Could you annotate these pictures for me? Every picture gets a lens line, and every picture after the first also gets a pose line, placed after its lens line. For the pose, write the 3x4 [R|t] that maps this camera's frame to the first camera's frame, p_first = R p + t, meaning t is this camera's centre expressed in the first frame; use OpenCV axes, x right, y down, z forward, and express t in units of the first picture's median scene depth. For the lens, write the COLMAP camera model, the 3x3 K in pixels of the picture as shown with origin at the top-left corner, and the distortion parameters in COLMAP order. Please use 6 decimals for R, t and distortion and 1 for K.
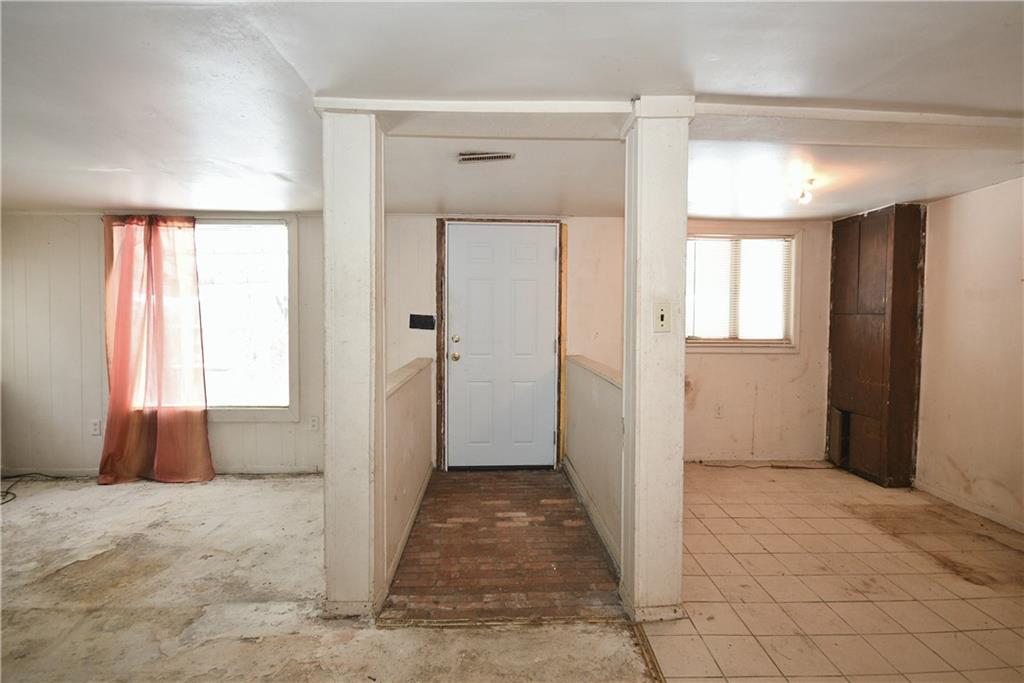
lens RADIAL K [[471.8, 0, 515.8], [0, 471.8, 334.8], [0, 0, 1]] dist [0.020260, -0.016812]
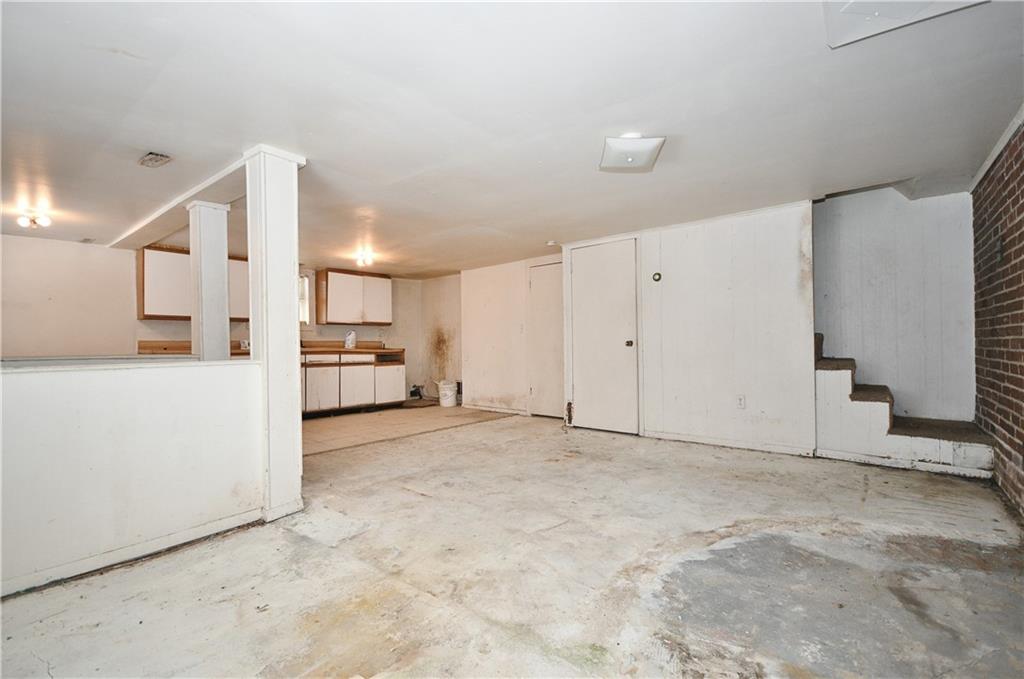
lens RADIAL K [[446.2, 0, 512.0], [0, 446.2, 339.5], [0, 0, 1]] dist [-0.002621, -0.000732]
pose [[-0.762187, 0.010273, 0.647275, -0.952823], [0.033784, 0.999143, 0.023925, 0.039160], [-0.646474, 0.040103, -0.761881, 0.862990]]
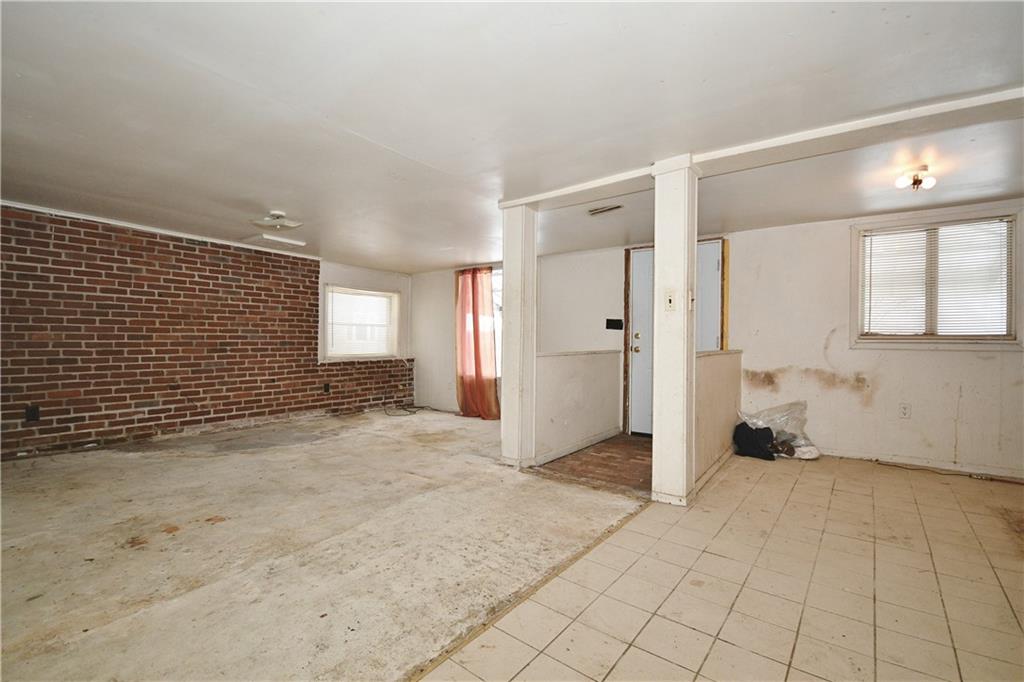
lens RADIAL K [[451.5, 0, 506.1], [0, 451.5, 344.5], [0, 0, 1]] dist [0.018482, -0.016898]
pose [[0.764366, 0.004357, -0.644767, 0.443341], [-0.028346, 0.999237, -0.026851, 0.082176], [0.644159, 0.038801, 0.763907, -0.233892]]
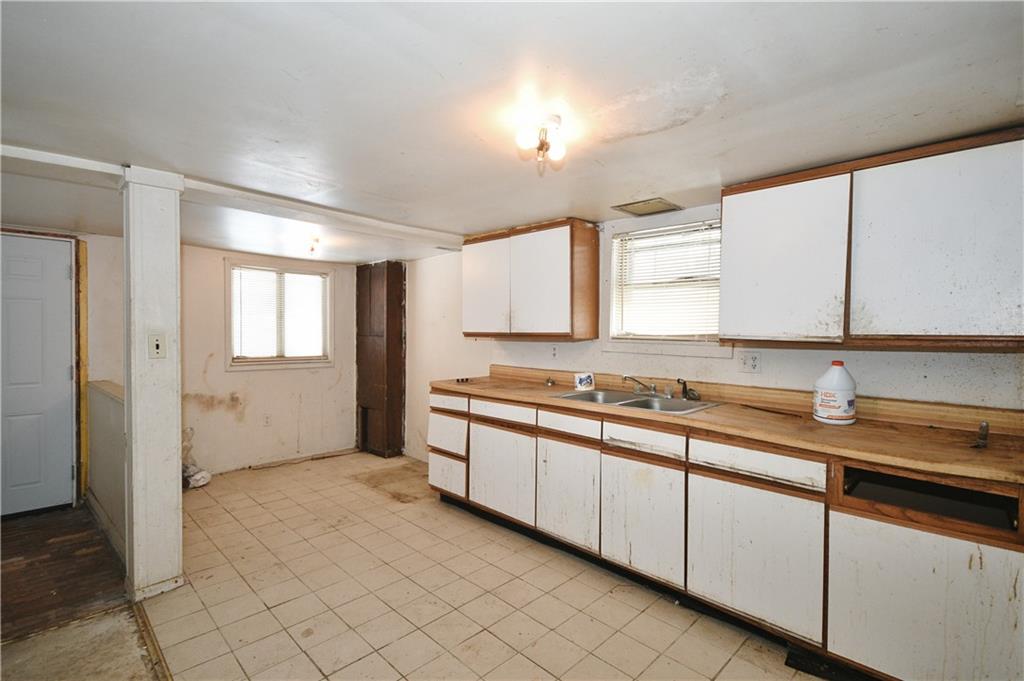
lens RADIAL K [[478.0, 0, 517.6], [0, 478.0, 339.8], [0, 0, 1]] dist [0.013004, -0.012309]
pose [[0.713689, -0.011242, 0.700373, 0.054320], [0.024510, 0.999660, -0.008929, -0.010099], [-0.700034, 0.023539, 0.713721, -0.289613]]
